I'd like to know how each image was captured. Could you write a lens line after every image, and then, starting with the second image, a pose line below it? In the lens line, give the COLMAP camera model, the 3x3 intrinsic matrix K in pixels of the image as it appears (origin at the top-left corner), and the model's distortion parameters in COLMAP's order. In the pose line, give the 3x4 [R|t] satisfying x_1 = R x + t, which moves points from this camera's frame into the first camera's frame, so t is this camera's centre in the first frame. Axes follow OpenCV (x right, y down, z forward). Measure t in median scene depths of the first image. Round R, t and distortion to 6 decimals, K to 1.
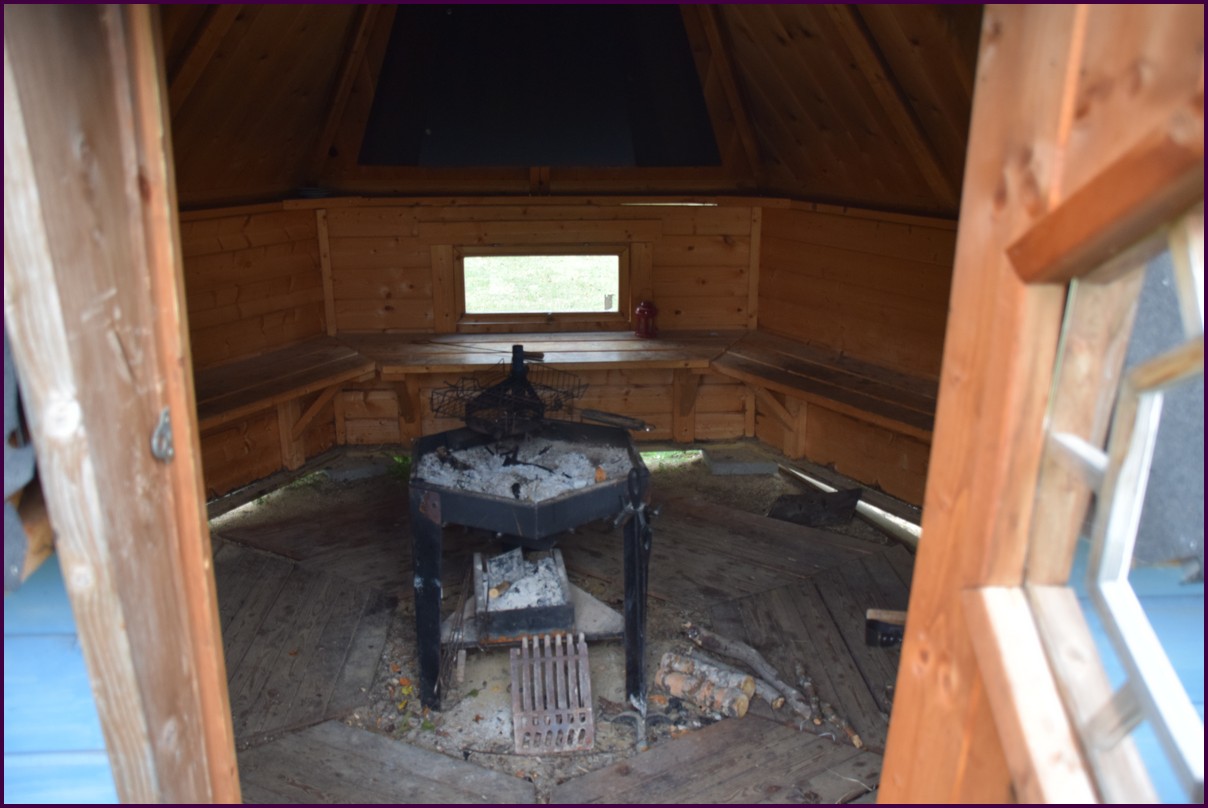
lens RADIAL K [[952.4, 0, 602.4], [0, 952.4, 412.3], [0, 0, 1]] dist [-0.147661, 0.150315]
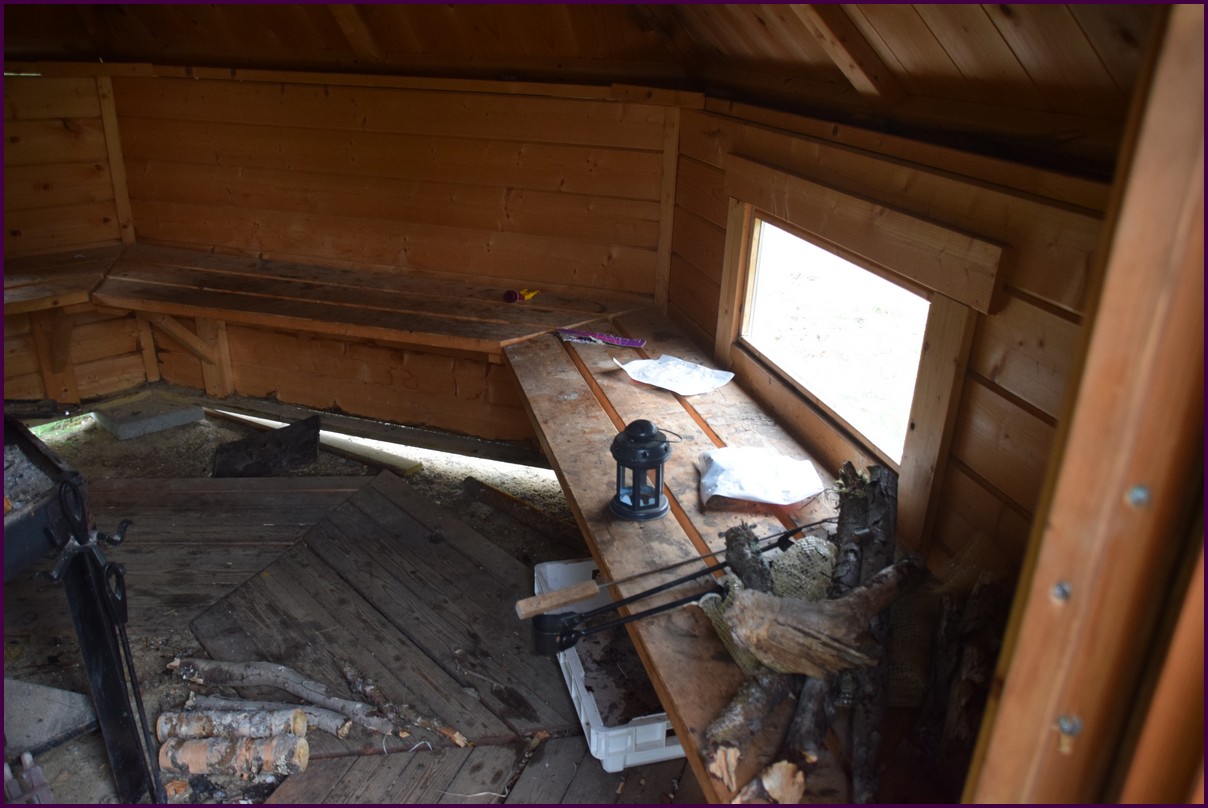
lens RADIAL K [[952.4, 0, 602.4], [0, 952.4, 412.3], [0, 0, 1]] dist [-0.147661, 0.150315]
pose [[0.769880, -0.226000, 0.596832, -0.026326], [0.161929, 0.973769, 0.159853, -0.013619], [-0.617304, -0.026423, 0.786281, 0.194756]]
